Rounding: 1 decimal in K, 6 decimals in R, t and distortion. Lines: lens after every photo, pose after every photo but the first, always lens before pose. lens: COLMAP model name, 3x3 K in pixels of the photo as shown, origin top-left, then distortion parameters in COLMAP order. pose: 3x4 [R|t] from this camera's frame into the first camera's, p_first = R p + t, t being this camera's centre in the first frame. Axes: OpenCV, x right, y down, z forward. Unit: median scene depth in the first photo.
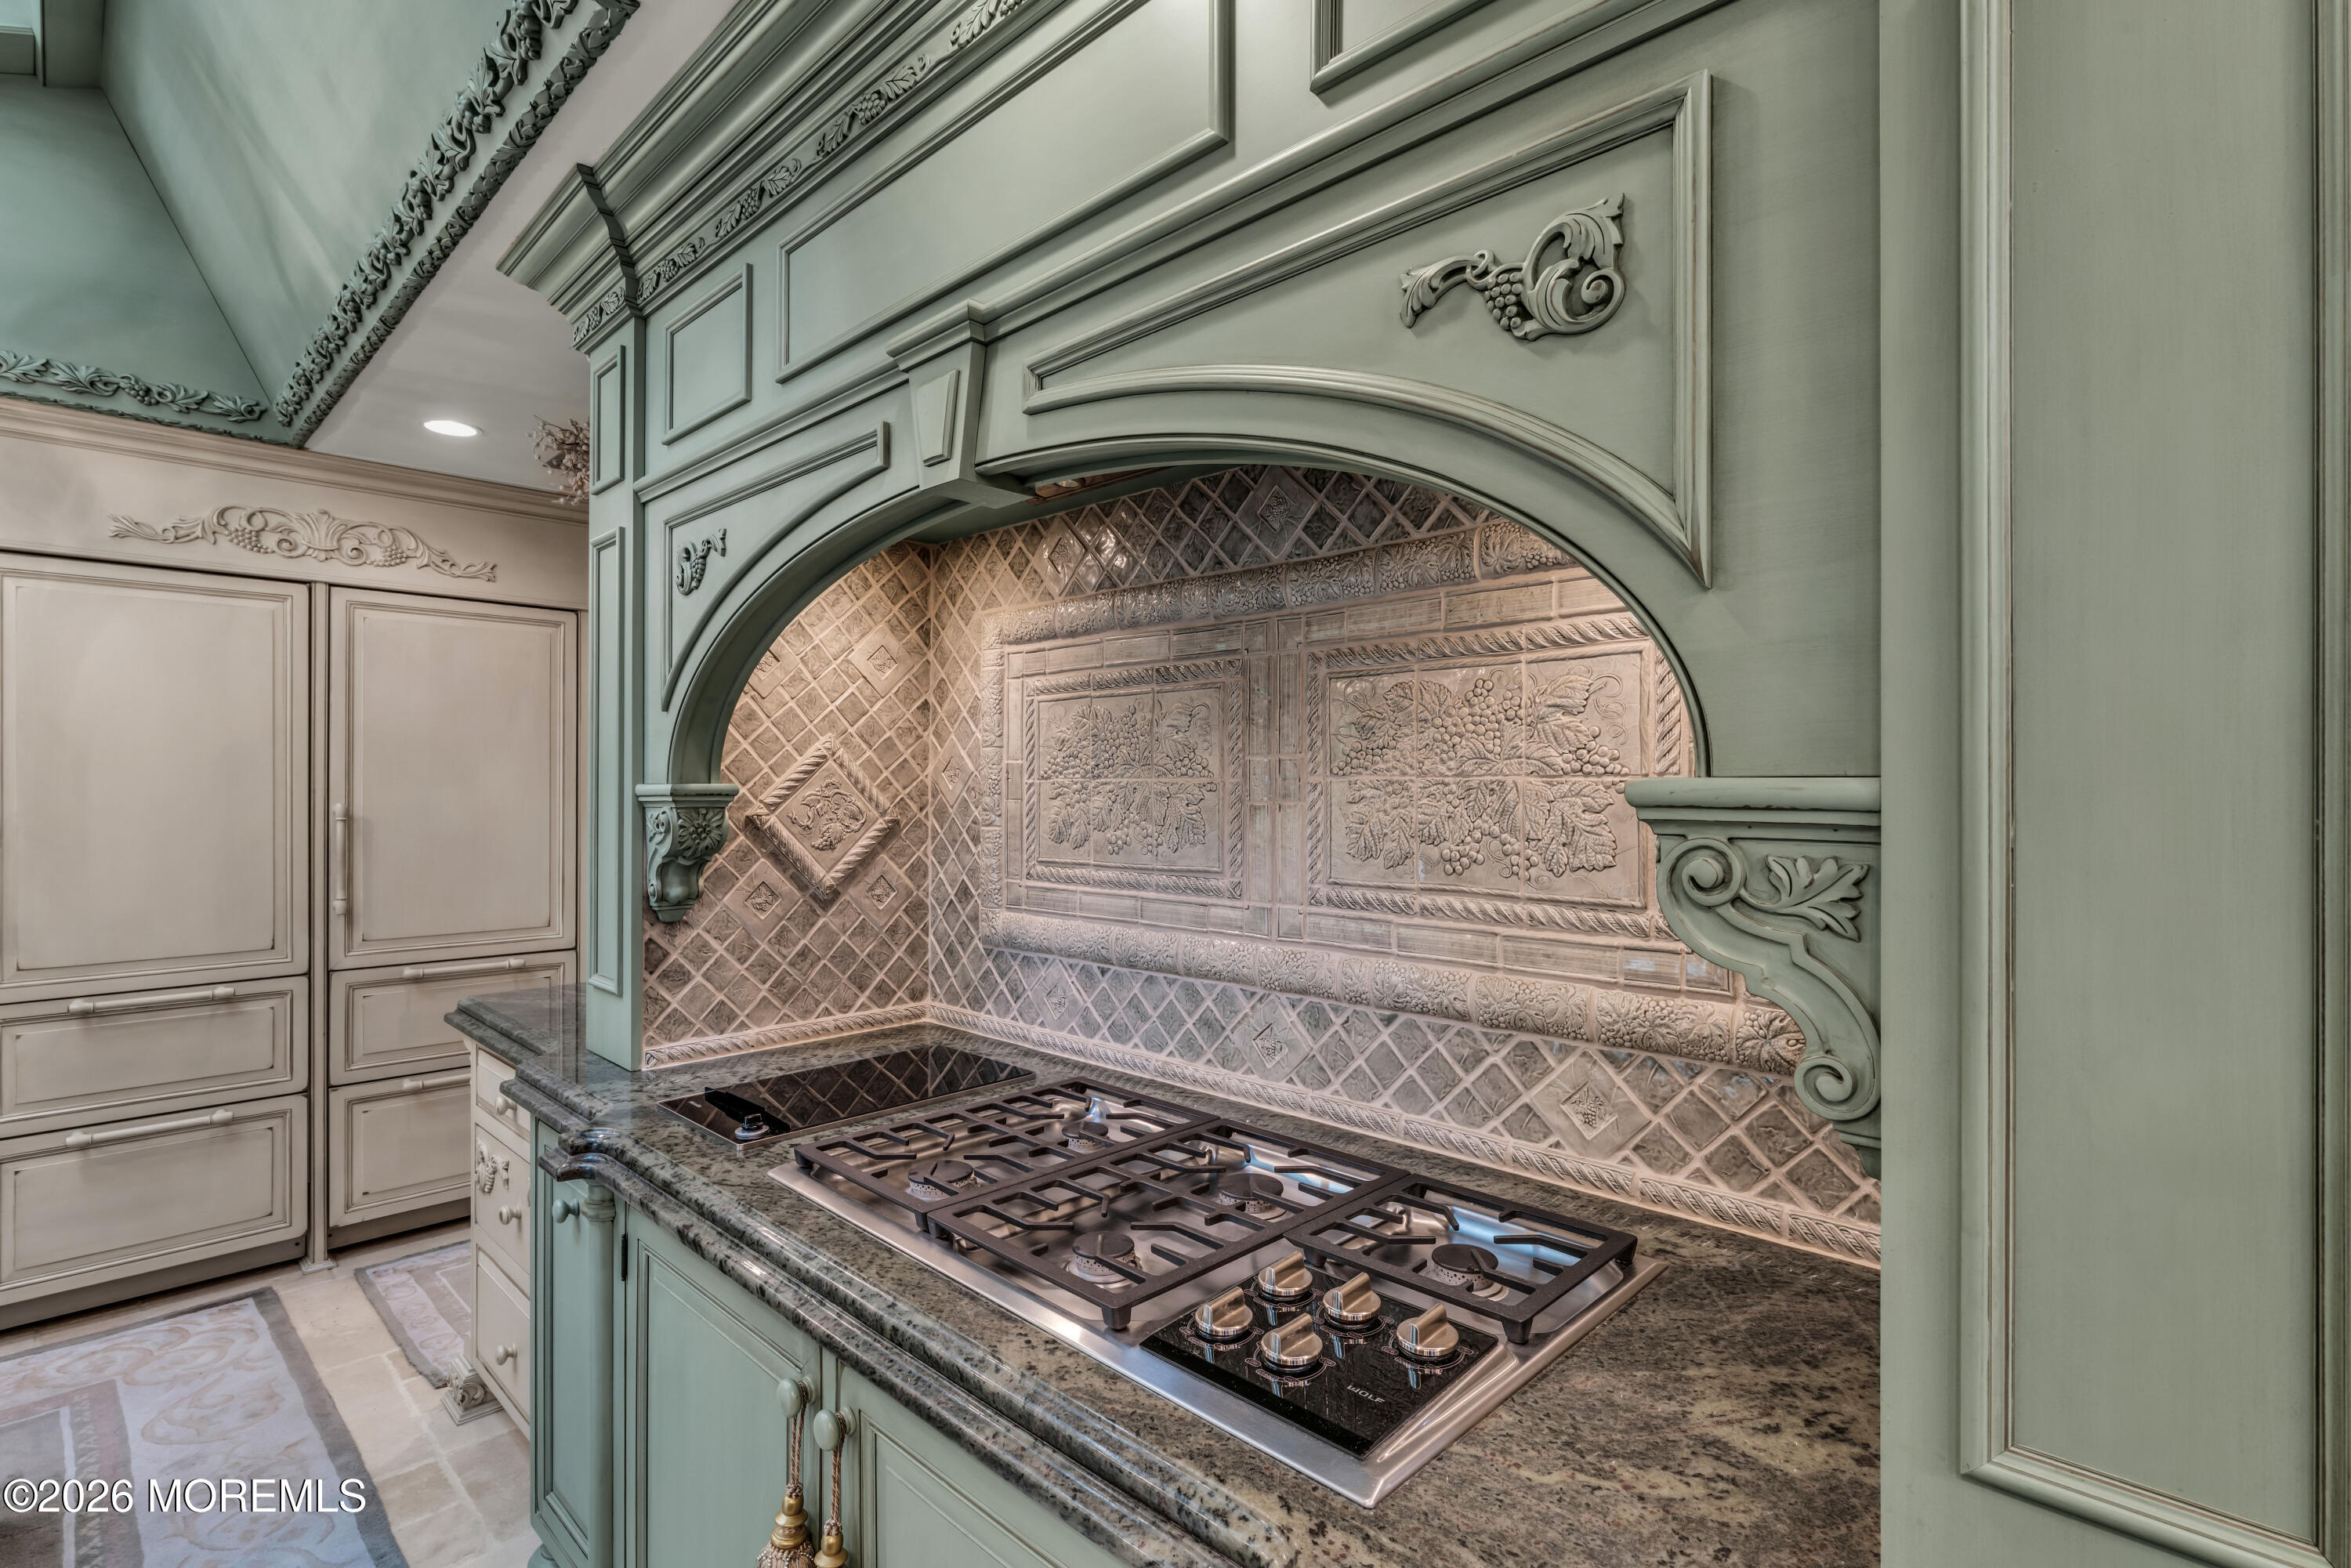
lens RADIAL K [[1096.9, 0, 1173.0], [0, 1096.9, 787.9], [0, 0, 1]] dist [-0.003346, 0.000471]
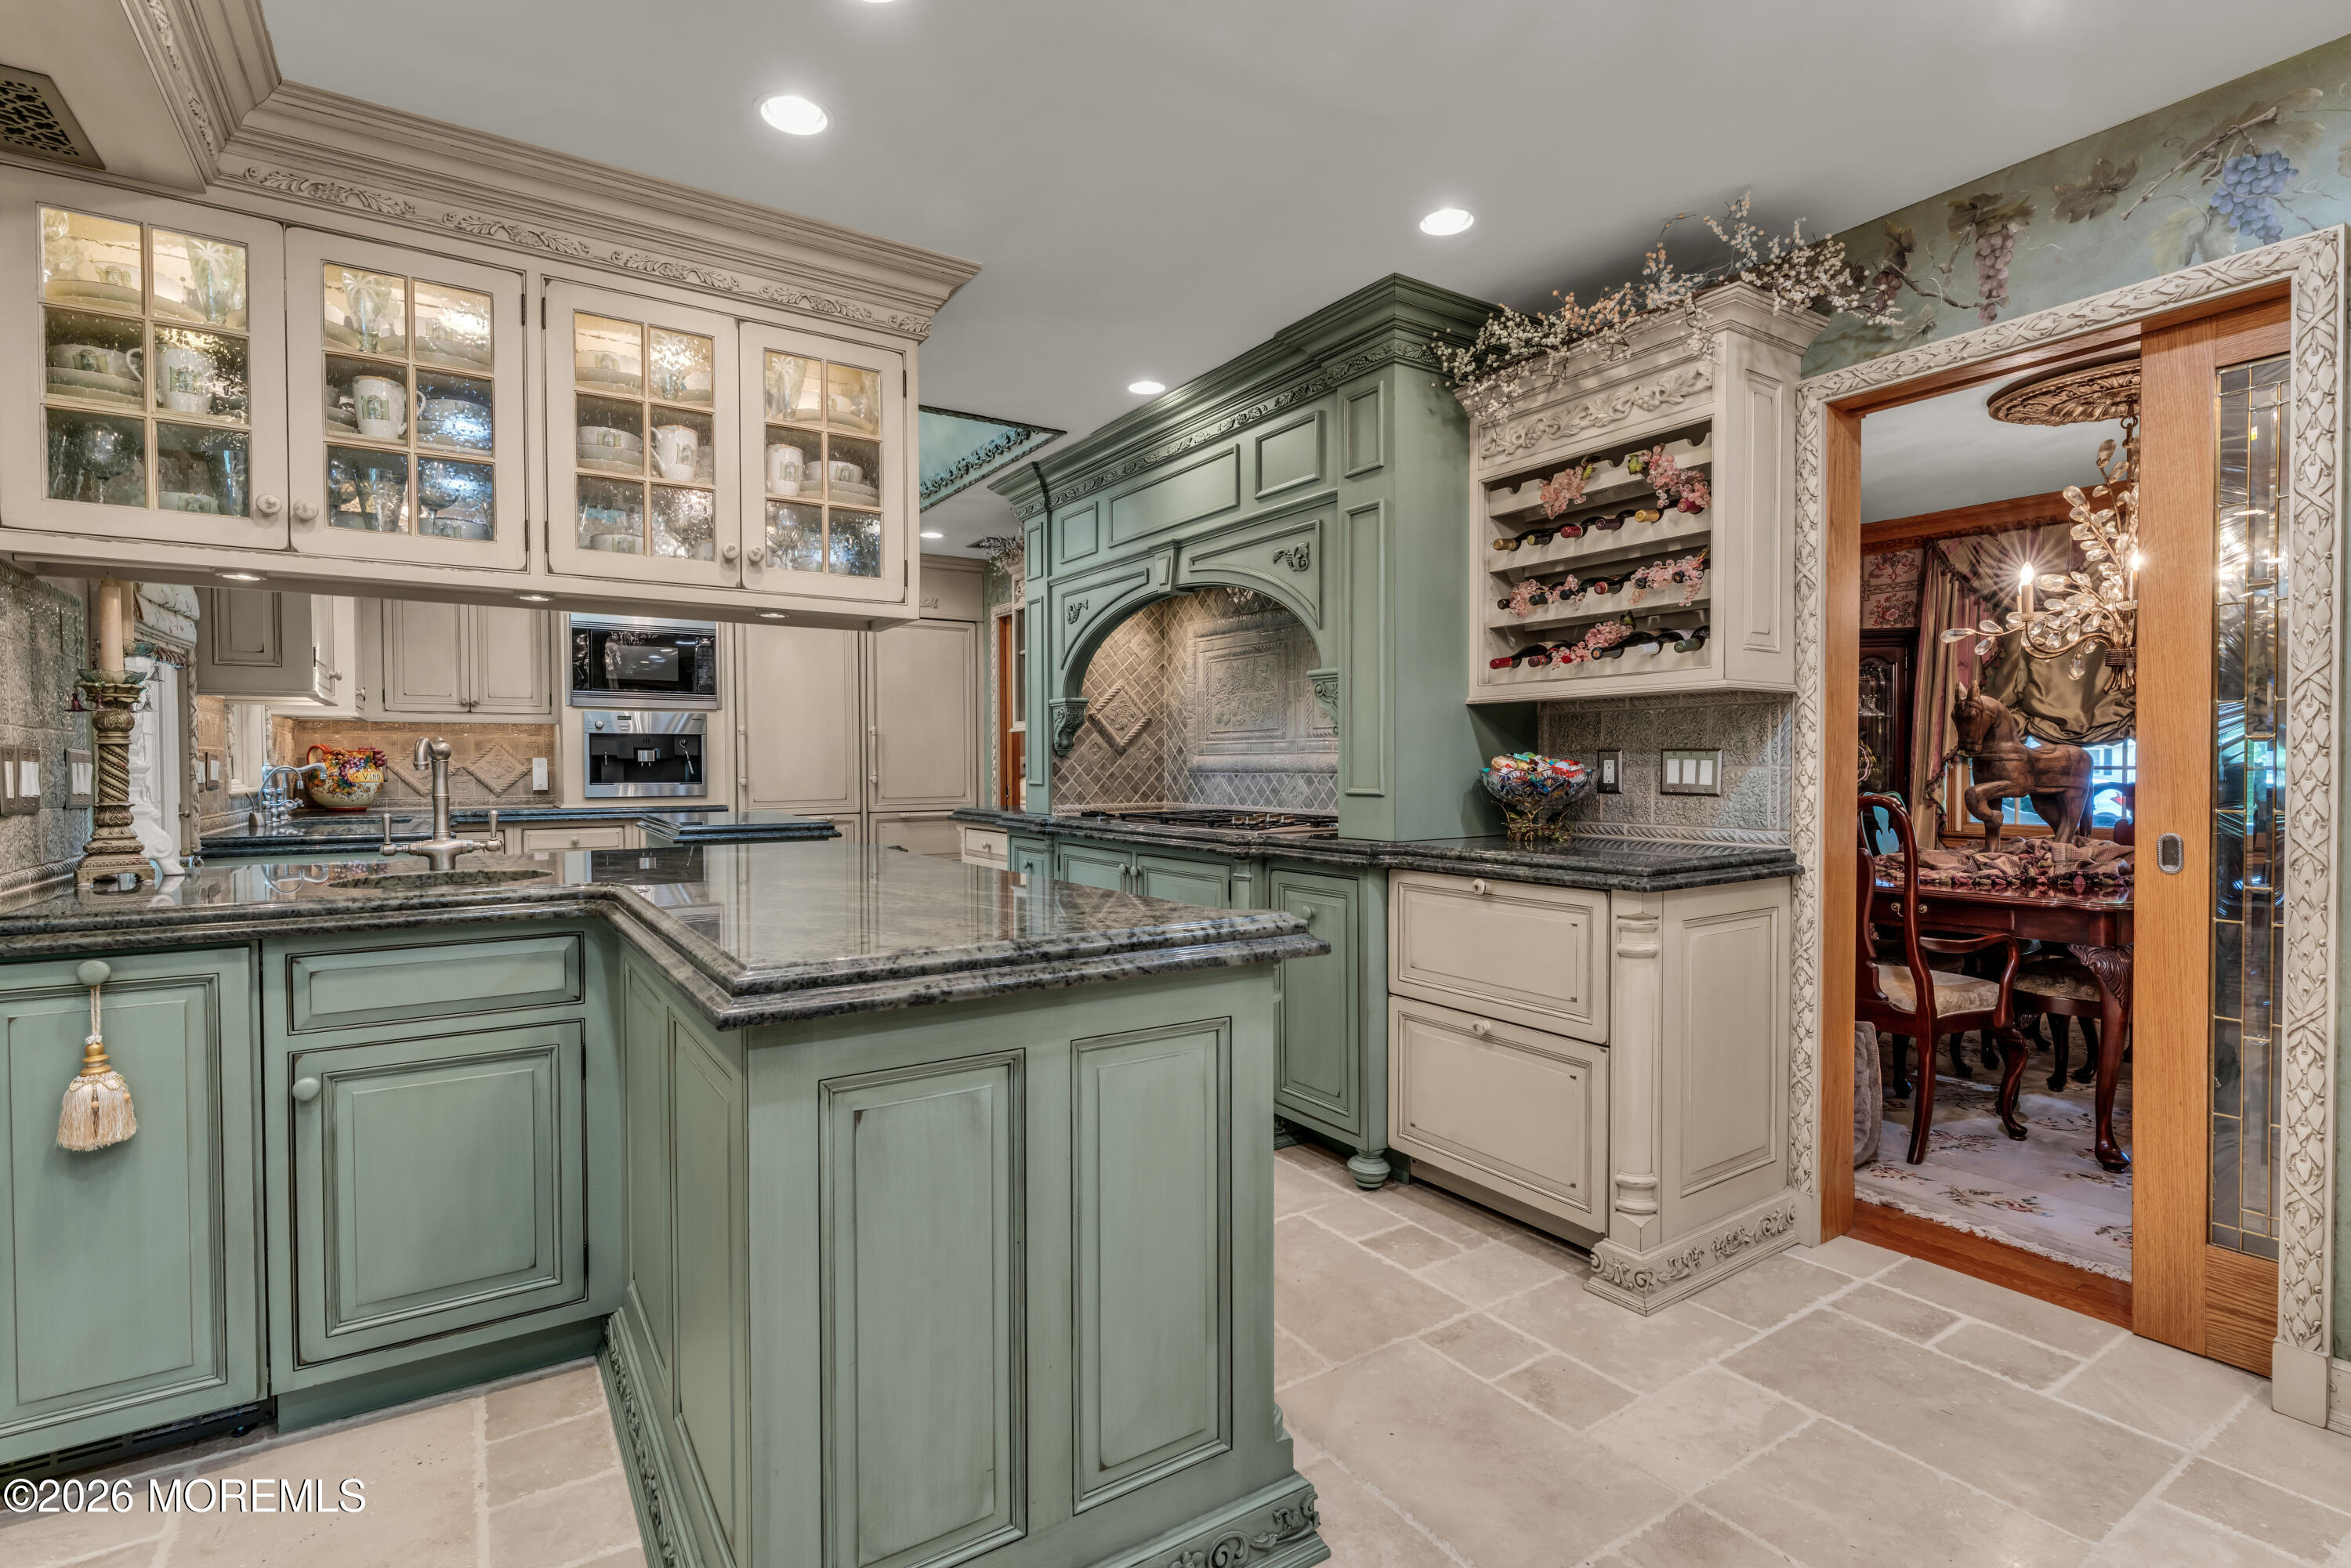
lens RADIAL K [[1096.9, 0, 1171.3], [0, 1096.9, 785.5], [0, 0, 1]] dist [-0.003346, 0.000471]
pose [[0.975071, -0.001325, -0.221888, 0.330518], [0.006194, 0.999755, 0.021248, 0.139314], [0.221805, -0.022092, 0.974841, -1.359667]]
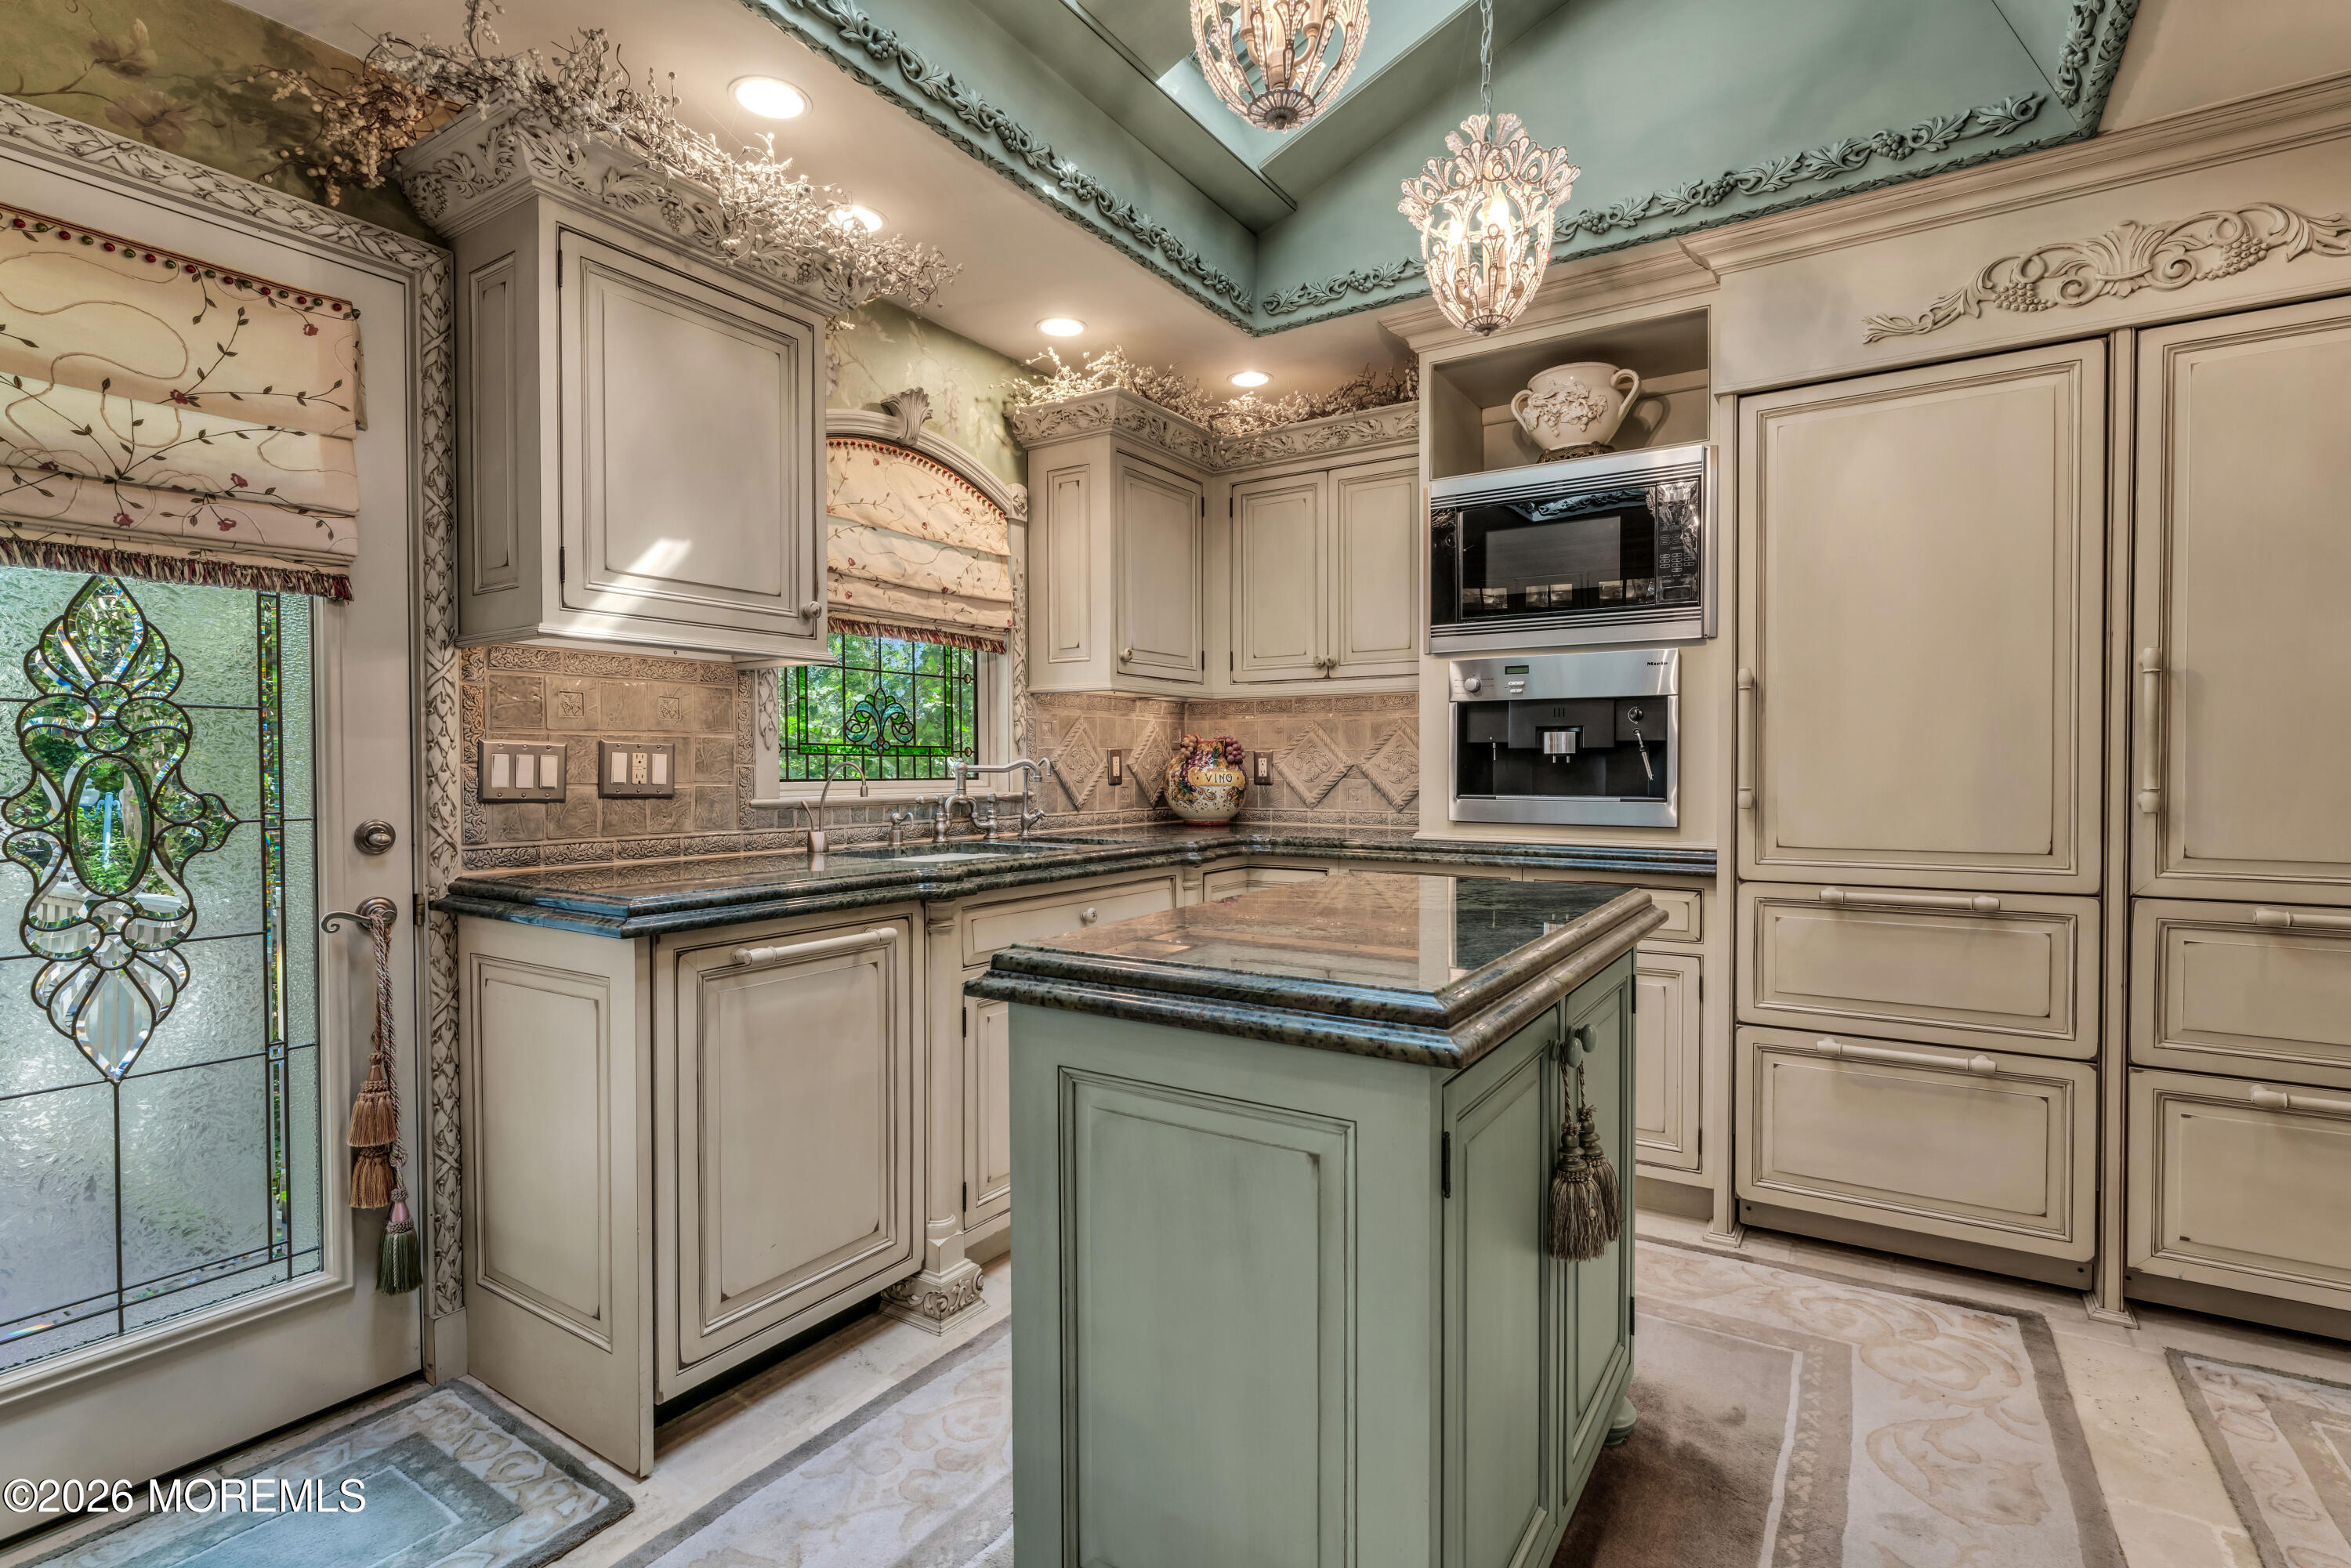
lens RADIAL K [[1096.9, 0, 1190.1], [0, 1096.9, 786.1], [0, 0, 1]] dist [-0.003346, 0.000471]
pose [[0.198251, 0.015348, -0.980031, -0.373802], [0.004942, 0.999849, 0.016658, 0.145078], [0.980139, -0.008146, 0.198145, 0.494775]]
